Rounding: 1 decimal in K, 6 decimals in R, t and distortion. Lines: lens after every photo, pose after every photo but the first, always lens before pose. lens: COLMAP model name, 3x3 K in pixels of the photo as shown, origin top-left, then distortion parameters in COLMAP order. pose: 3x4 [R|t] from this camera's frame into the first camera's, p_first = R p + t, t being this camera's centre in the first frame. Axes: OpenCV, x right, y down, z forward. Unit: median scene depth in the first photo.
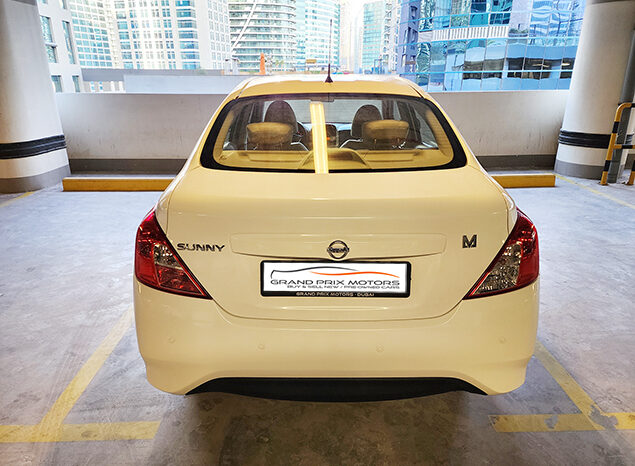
lens RADIAL K [[431.1, 0, 317.5], [0, 431.1, 233.0], [0, 0, 1]] dist [0.055277, -0.059077]
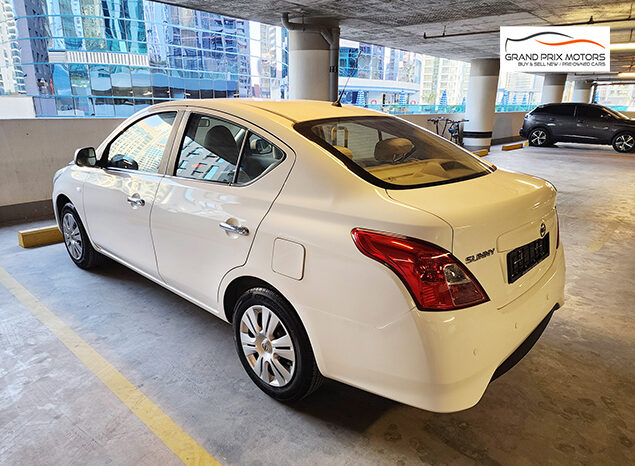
lens RADIAL K [[431.1, 0, 317.5], [0, 431.1, 233.0], [0, 0, 1]] dist [0.055277, -0.059077]
pose [[0.665367, -0.189226, 0.722136, -0.131207], [0.228800, 0.972478, 0.044011, -0.016297], [-0.710590, 0.135941, 0.690349, 0.052729]]
